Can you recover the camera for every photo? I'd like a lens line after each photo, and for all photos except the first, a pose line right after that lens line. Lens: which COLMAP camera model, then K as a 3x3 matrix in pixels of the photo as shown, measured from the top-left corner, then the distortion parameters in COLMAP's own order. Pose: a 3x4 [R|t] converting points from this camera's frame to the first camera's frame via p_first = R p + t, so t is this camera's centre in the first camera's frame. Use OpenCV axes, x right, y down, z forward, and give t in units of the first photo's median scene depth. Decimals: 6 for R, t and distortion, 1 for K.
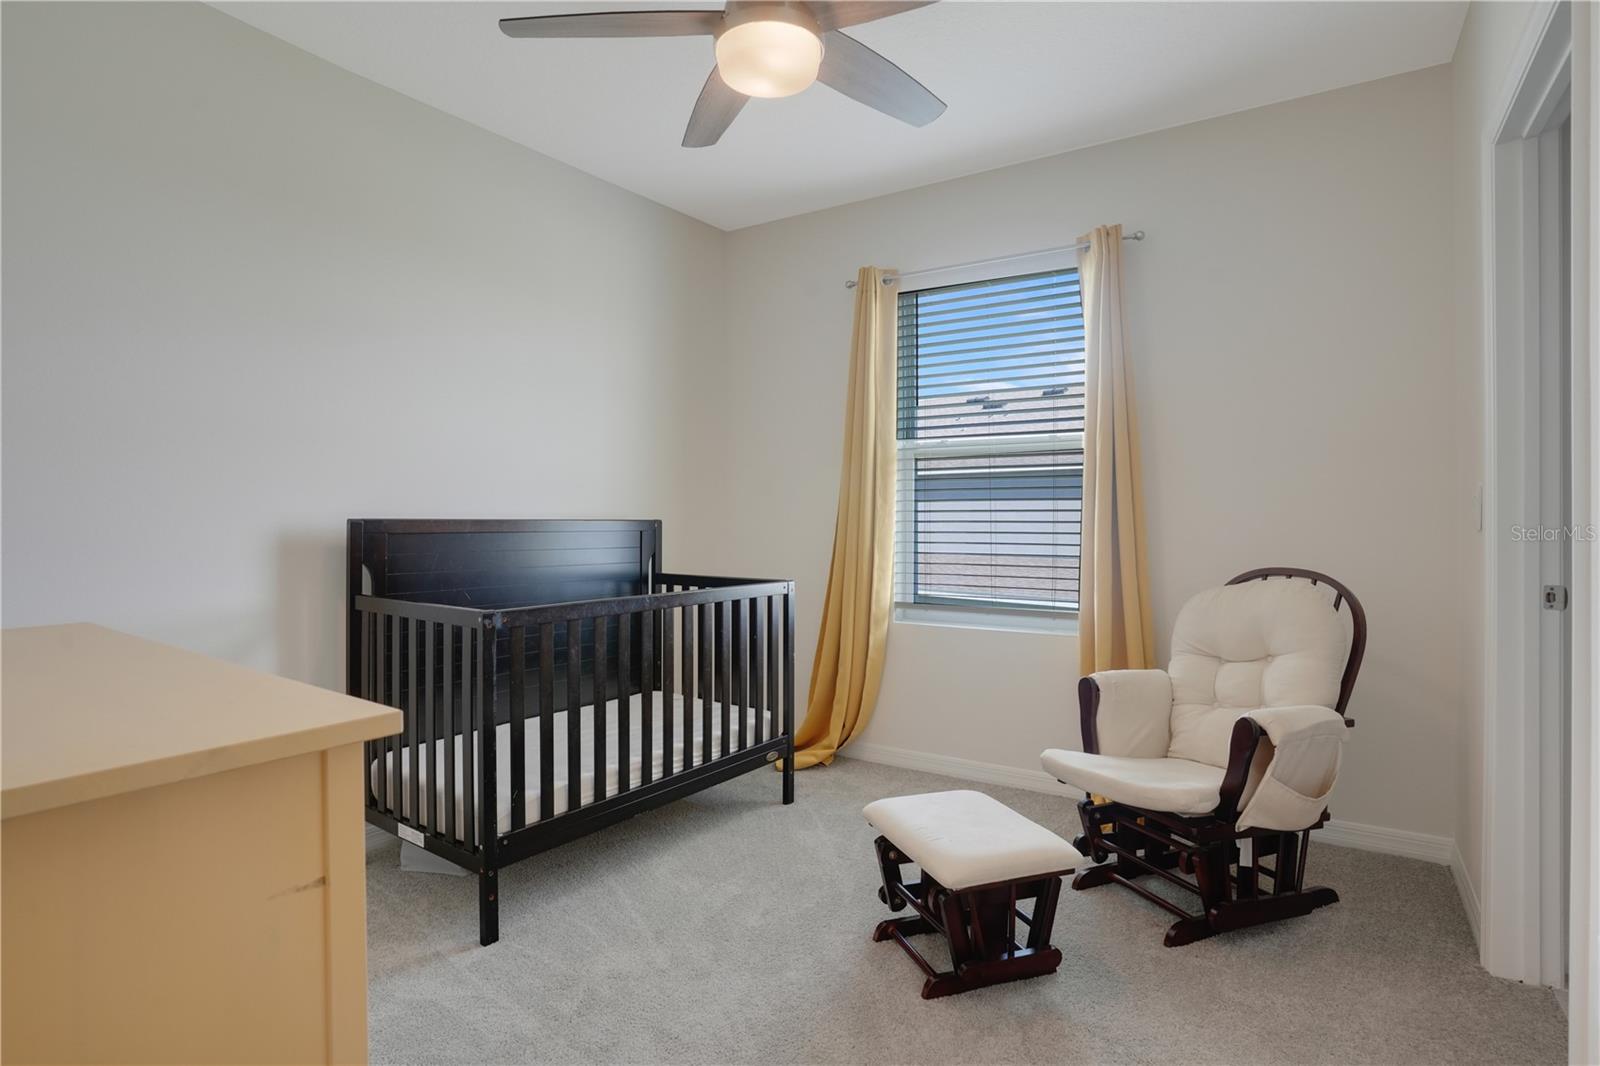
lens RADIAL K [[809.8, 0, 797.5], [0, 809.8, 498.1], [0, 0, 1]] dist [-0.043589, 0.000330]
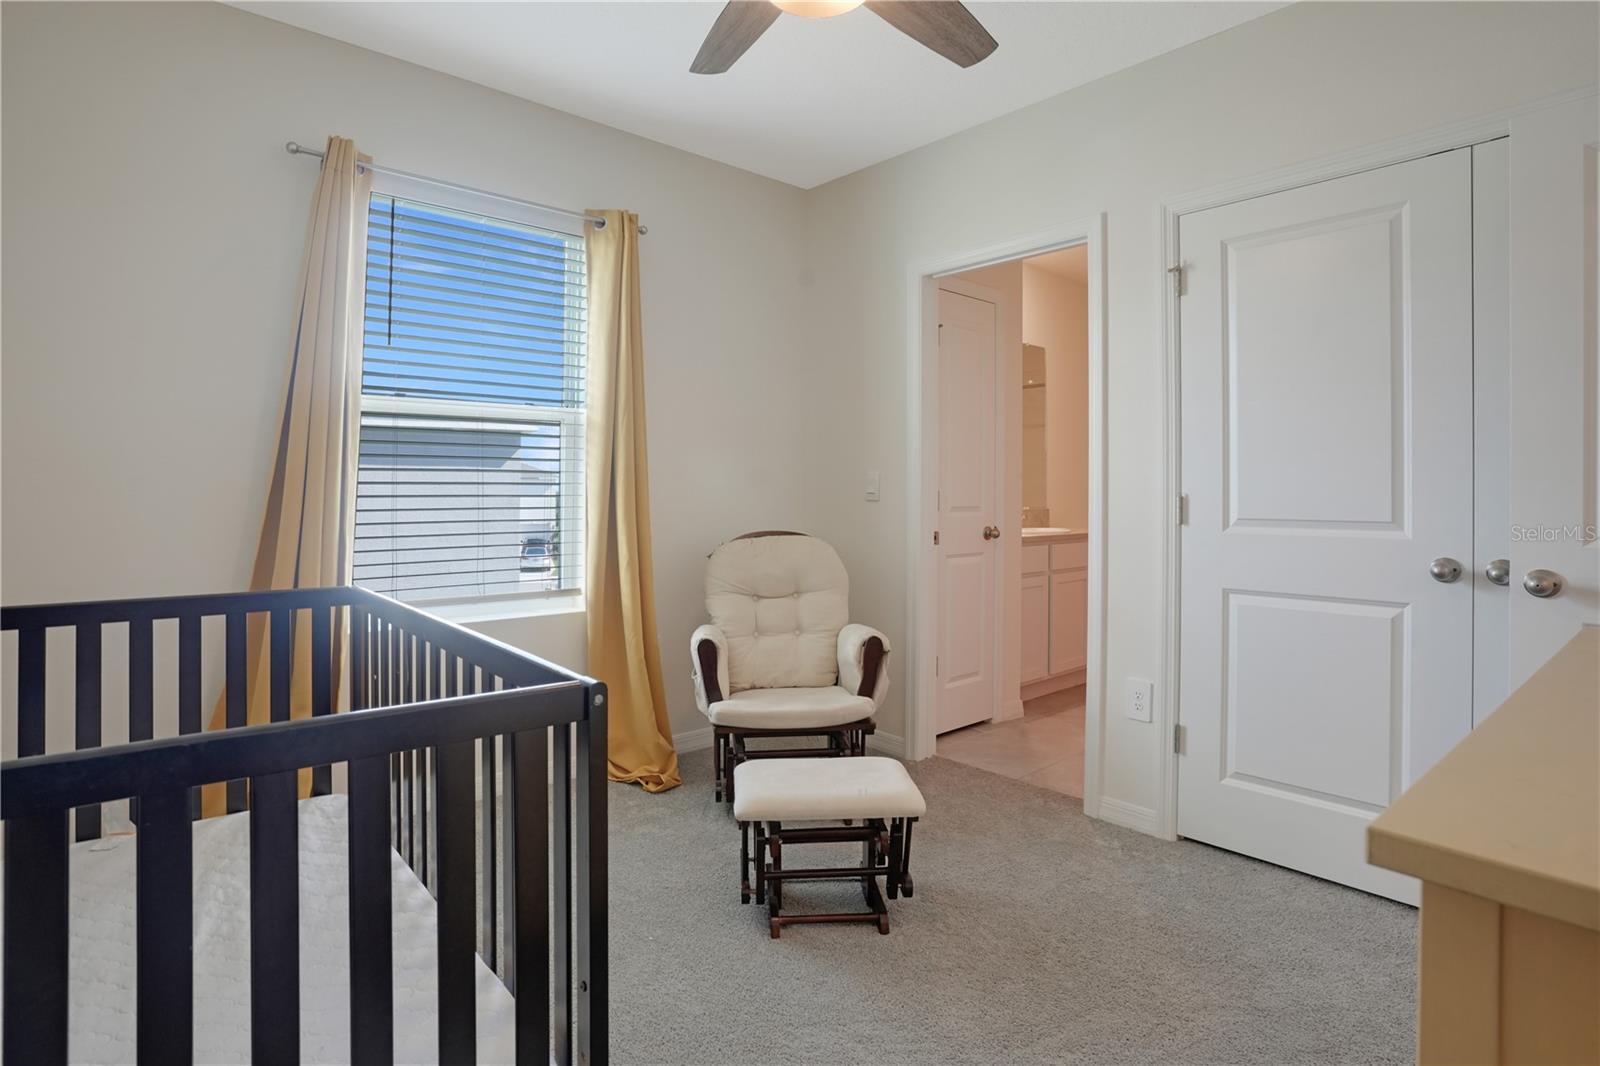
lens RADIAL K [[809.8, 0, 797.5], [0, 809.8, 498.1], [0, 0, 1]] dist [-0.043589, 0.000330]
pose [[0.287582, -0.002947, 0.957752, -0.561094], [-0.027822, 0.999548, 0.011429, 0.014080], [-0.957352, -0.029934, 0.287370, 0.483873]]
